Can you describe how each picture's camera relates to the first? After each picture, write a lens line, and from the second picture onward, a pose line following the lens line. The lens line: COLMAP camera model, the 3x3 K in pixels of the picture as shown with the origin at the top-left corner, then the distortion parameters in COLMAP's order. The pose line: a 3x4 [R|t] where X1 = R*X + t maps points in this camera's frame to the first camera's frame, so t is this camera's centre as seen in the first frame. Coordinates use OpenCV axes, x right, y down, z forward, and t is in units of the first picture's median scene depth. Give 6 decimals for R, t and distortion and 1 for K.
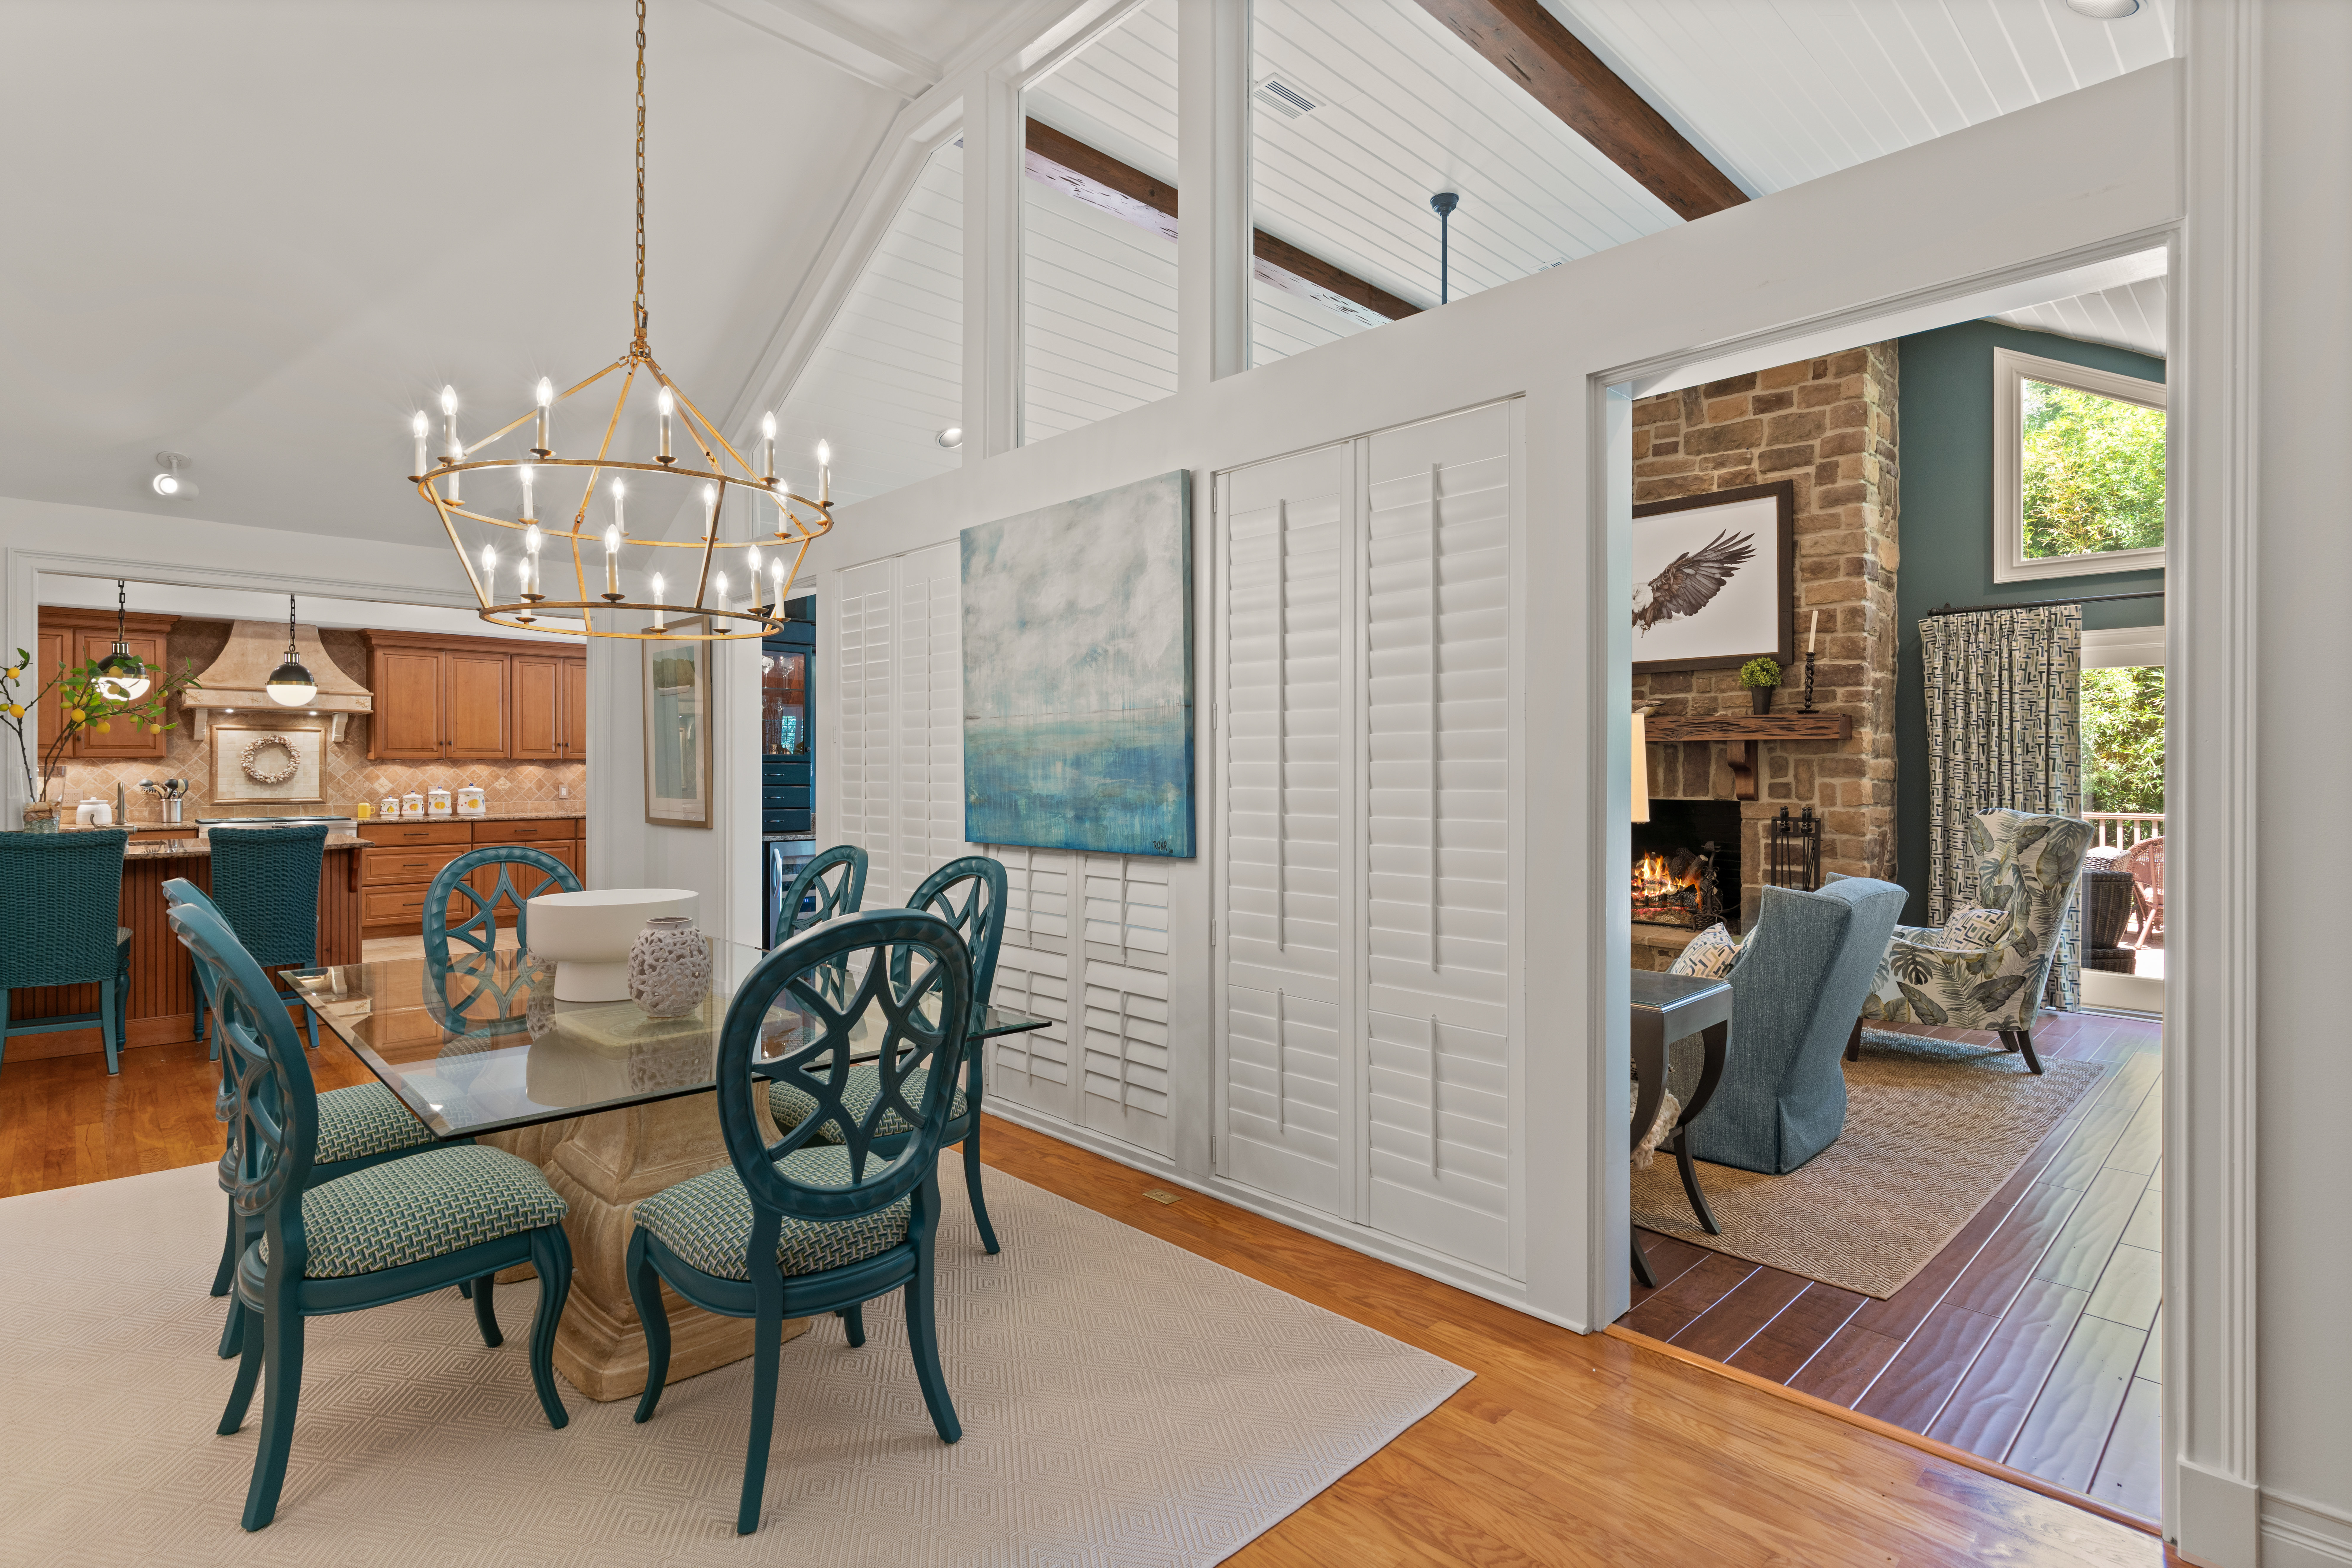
lens RADIAL K [[1116.9, 0, 1155.1], [0, 1116.9, 765.9], [0, 0, 1]] dist [0.003591, -0.000703]
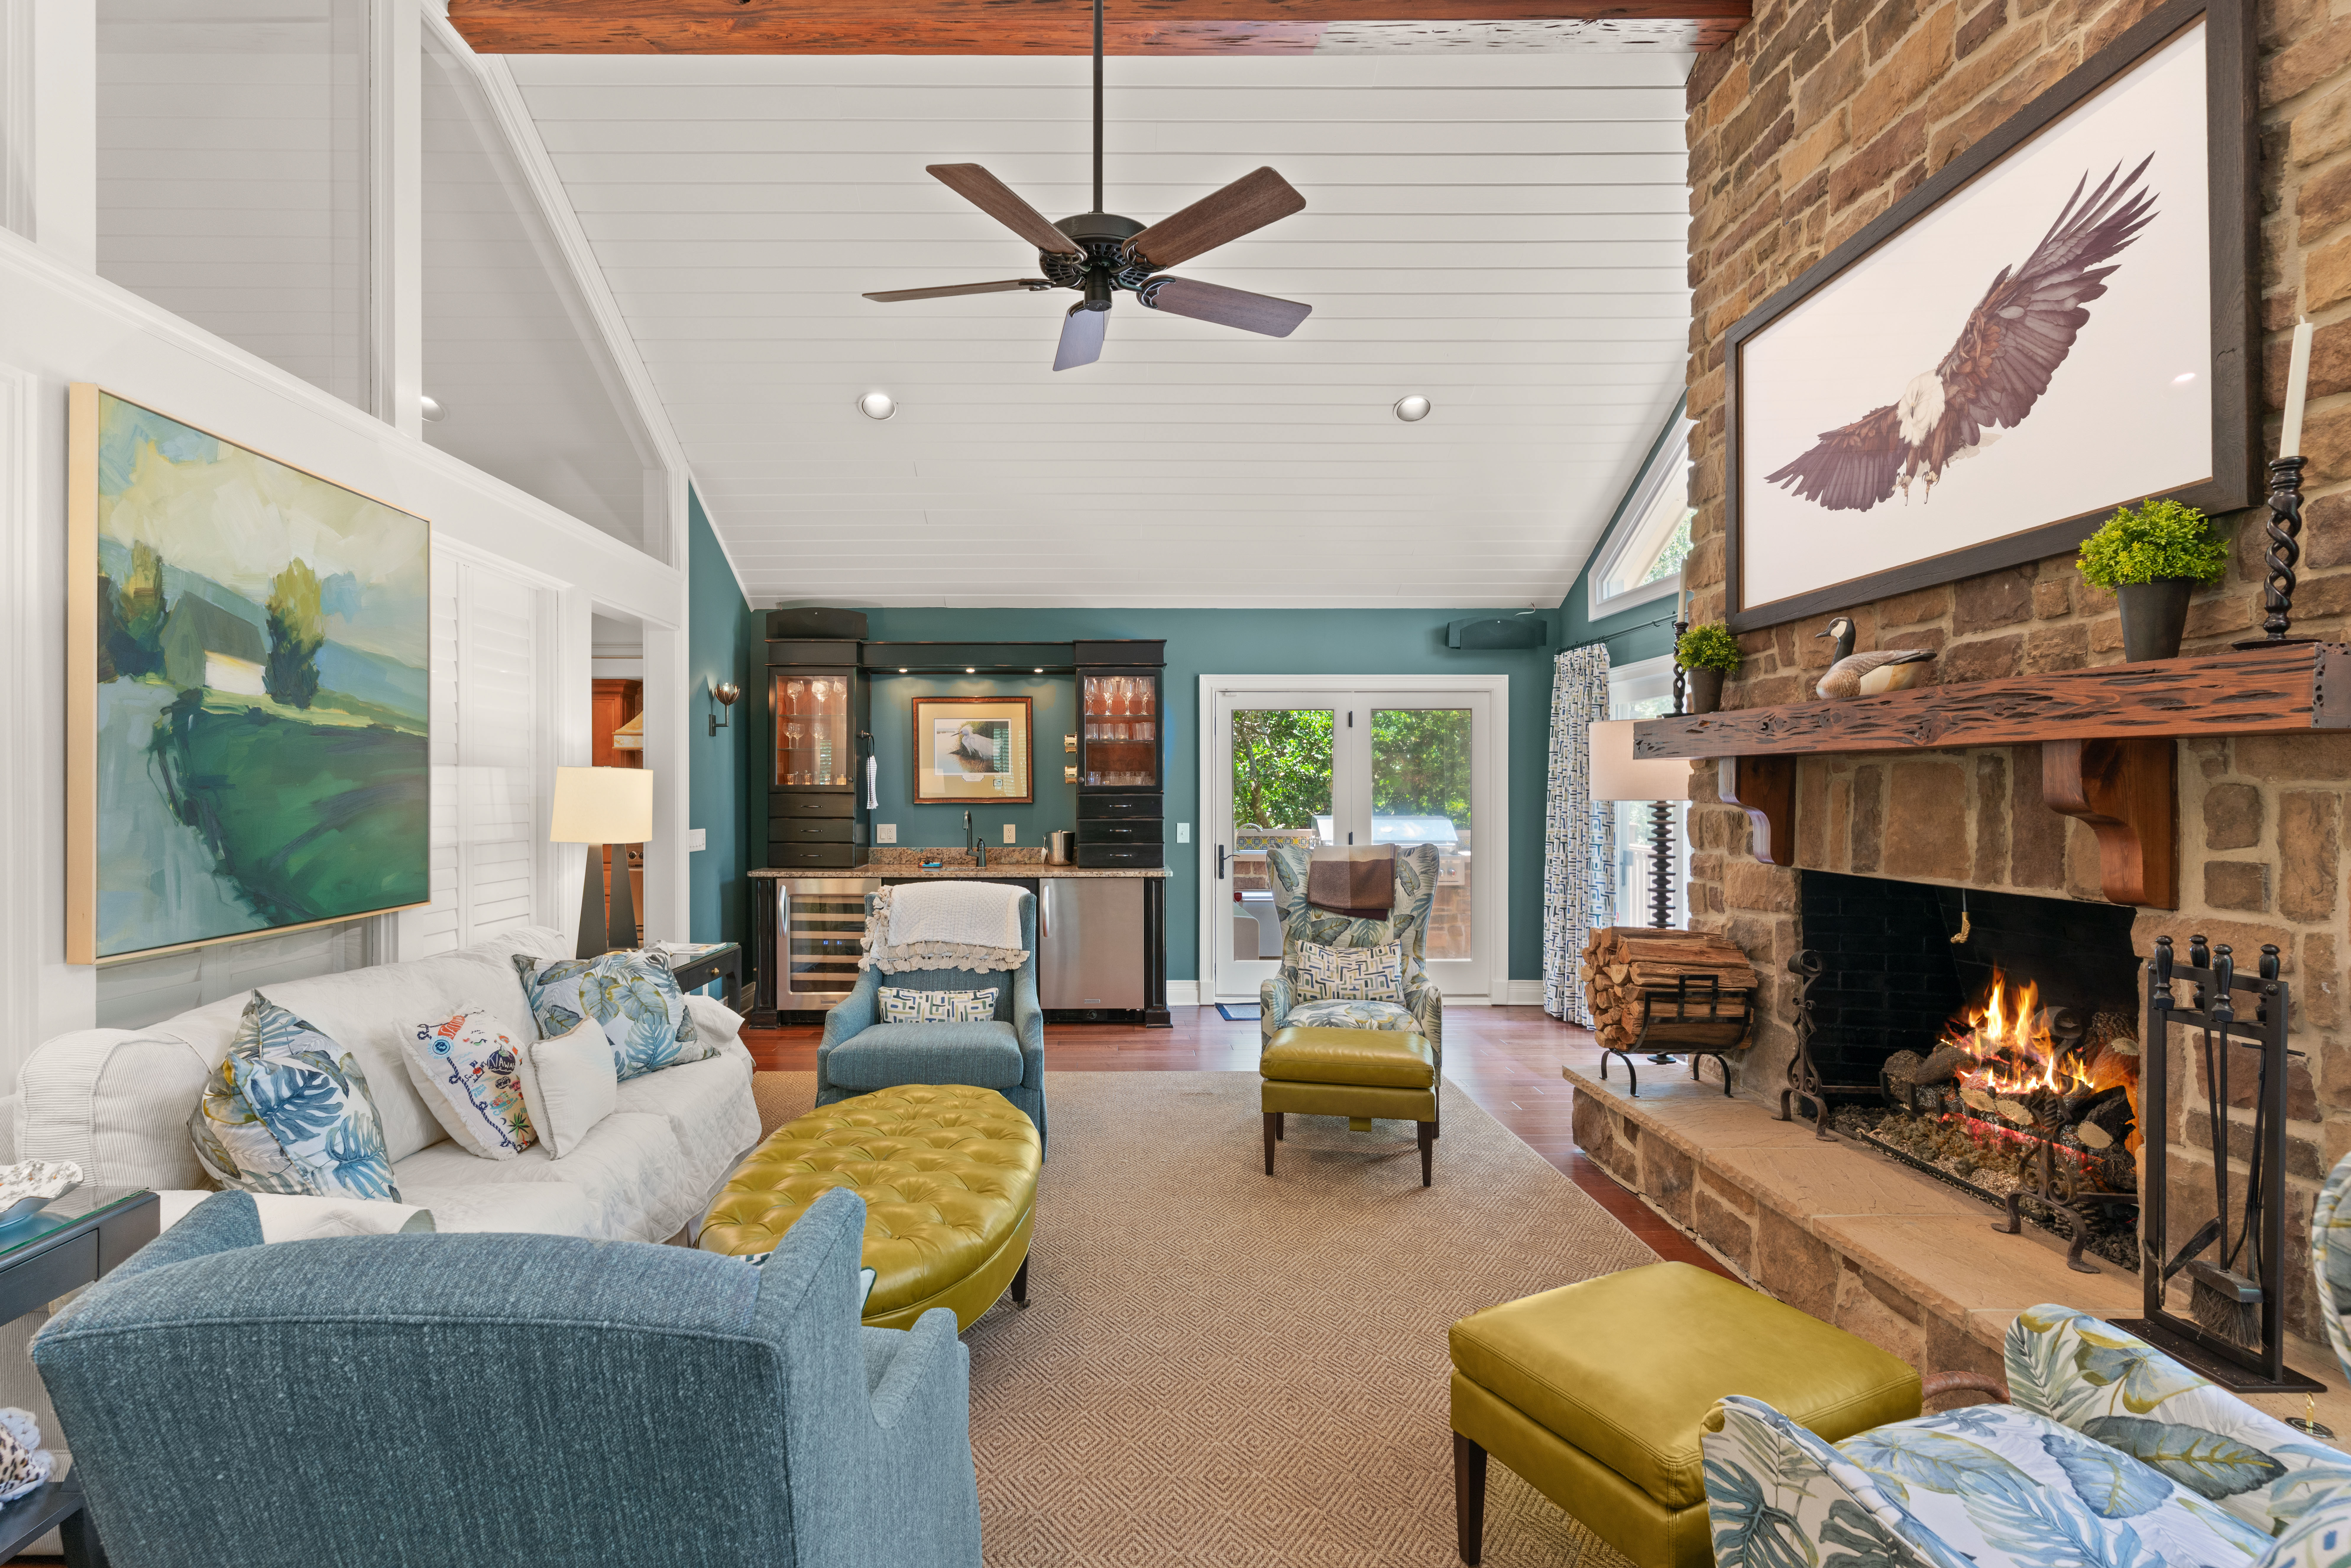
lens RADIAL K [[1116.6, 0, 1134.1], [0, 1116.6, 787.6], [0, 0, 1]] dist [0.003591, -0.000703]
pose [[0.729786, -0.000954, -0.683675, 0.867420], [0.000478, 0.999999, -0.000885, -0.012325], [0.683676, 0.000319, 0.729786, 0.836859]]
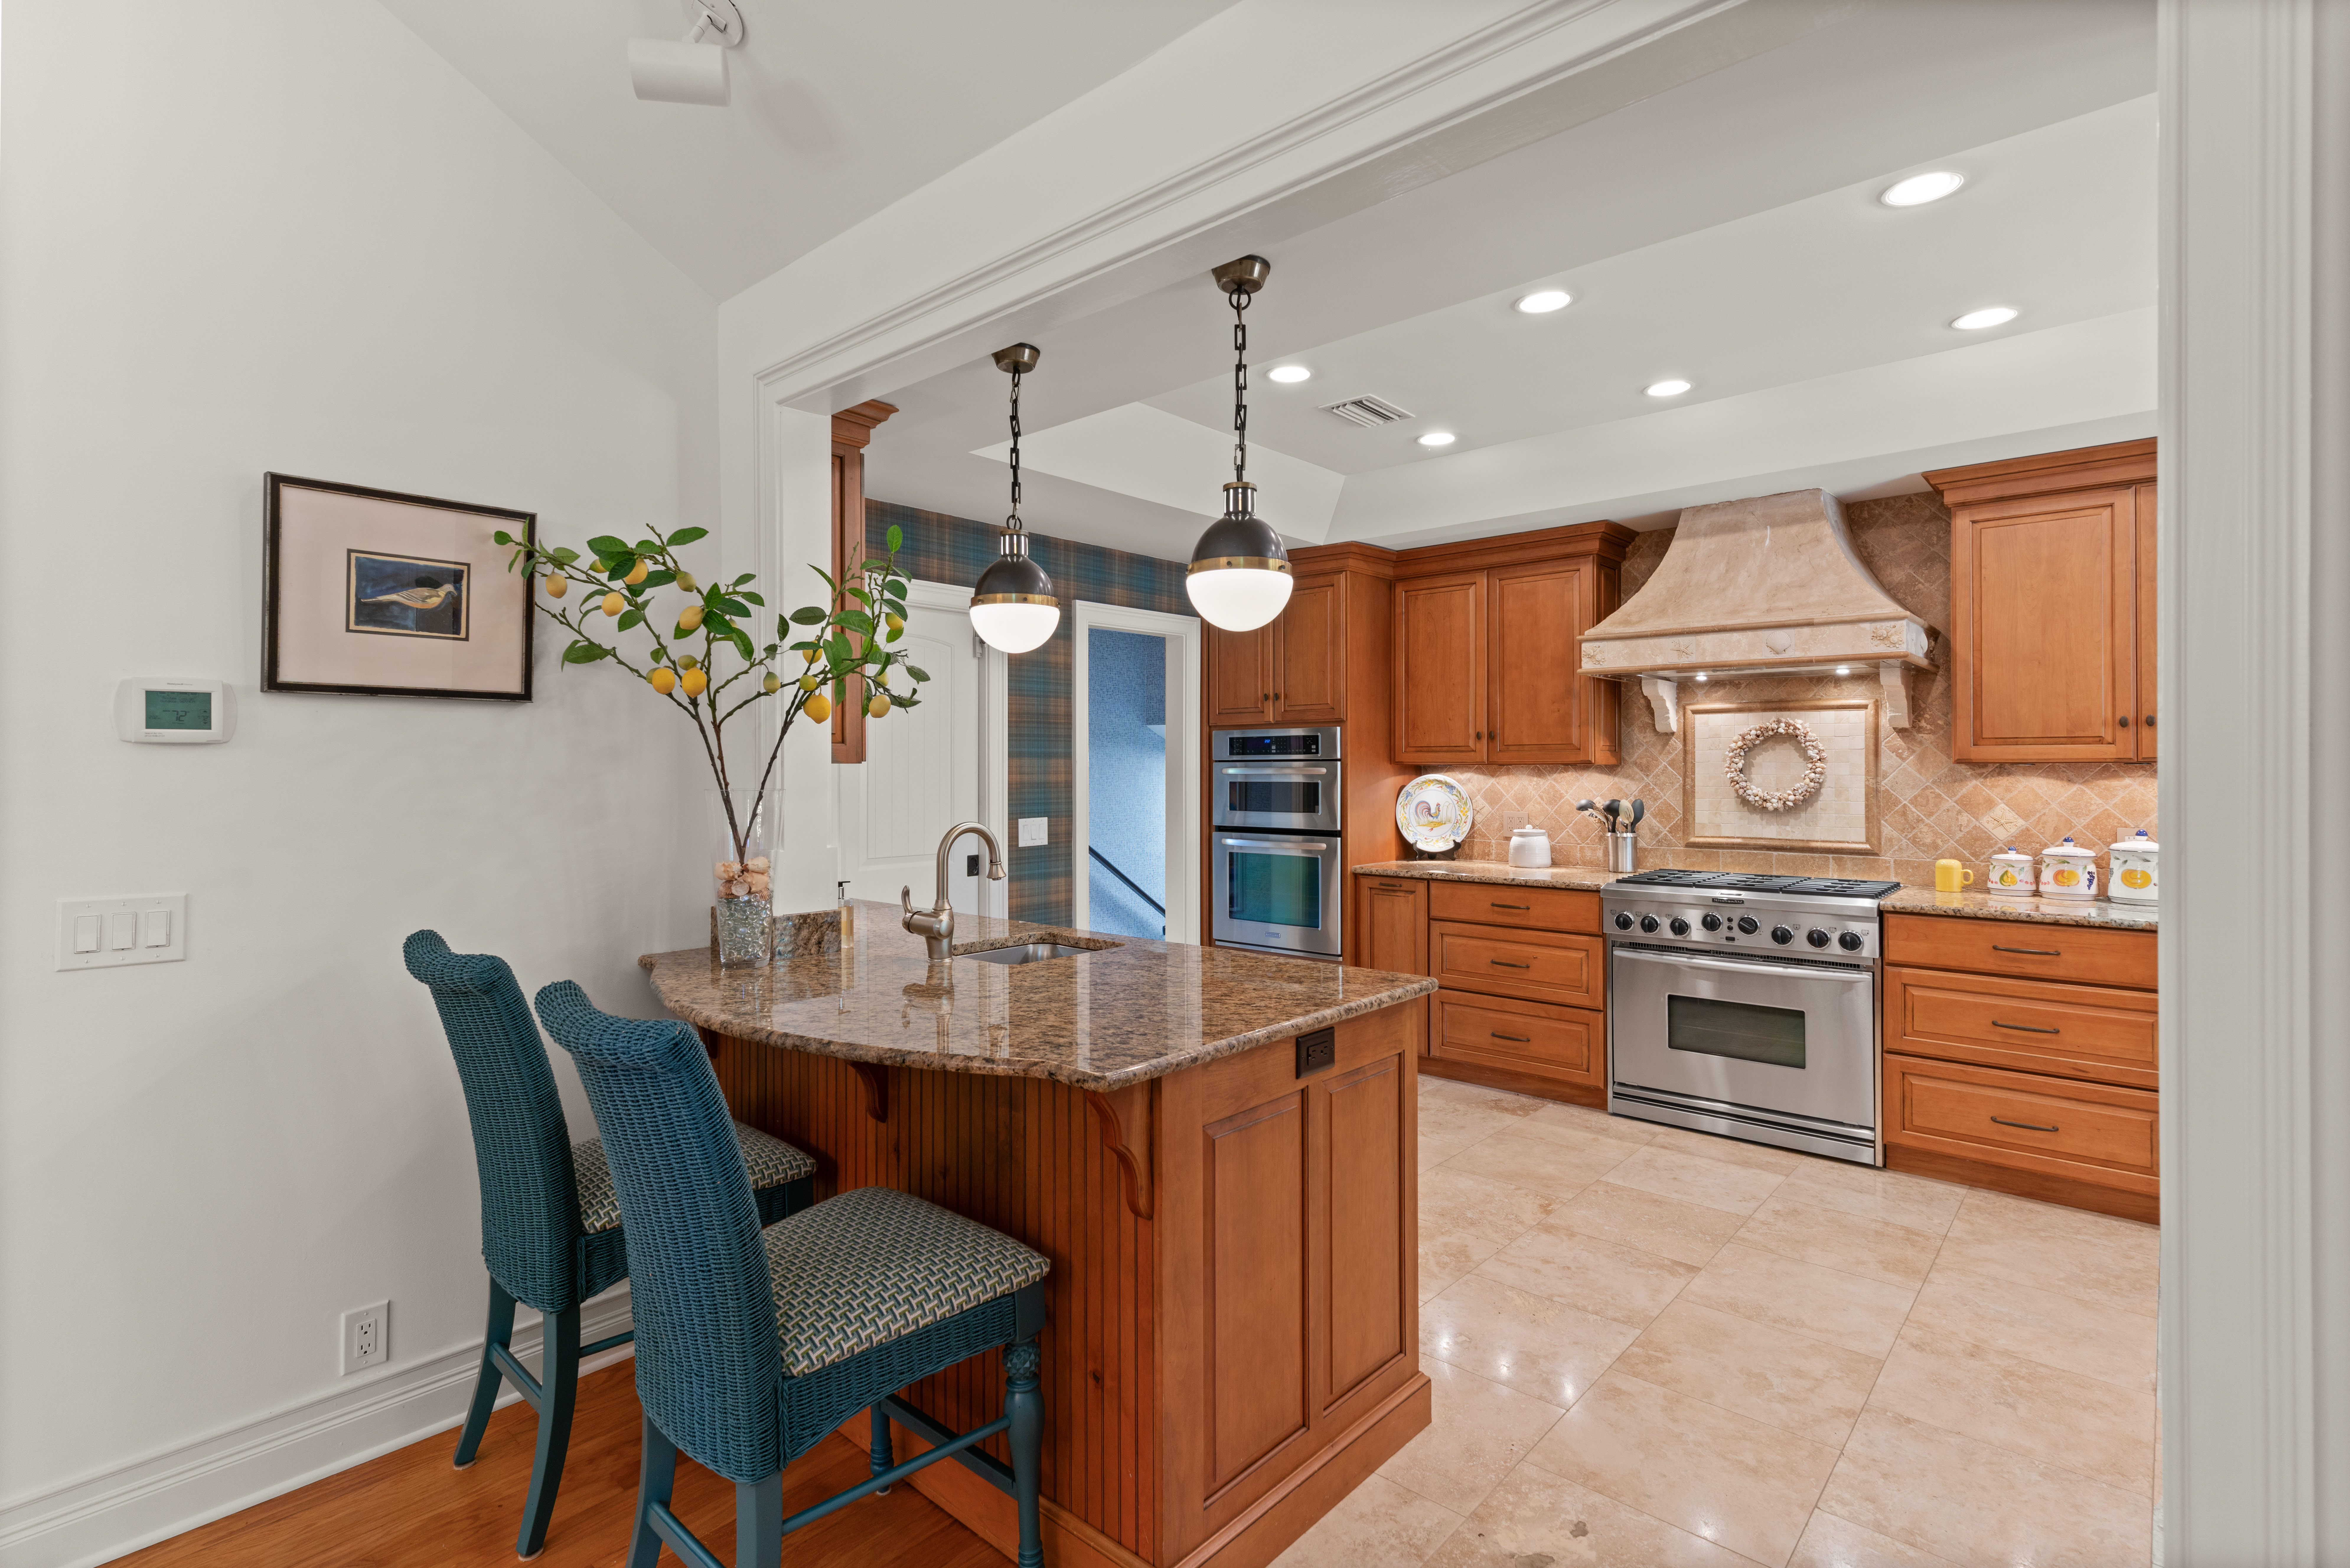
lens RADIAL K [[1116.1, 0, 1162.5], [0, 1116.1, 763.1], [0, 0, 1]] dist [0.003591, -0.000703]
pose [[0.064485, -0.004321, -0.997909, -0.585925], [0.003056, 0.999987, -0.004133, -0.011442], [0.997914, -0.002783, 0.064497, 1.388967]]
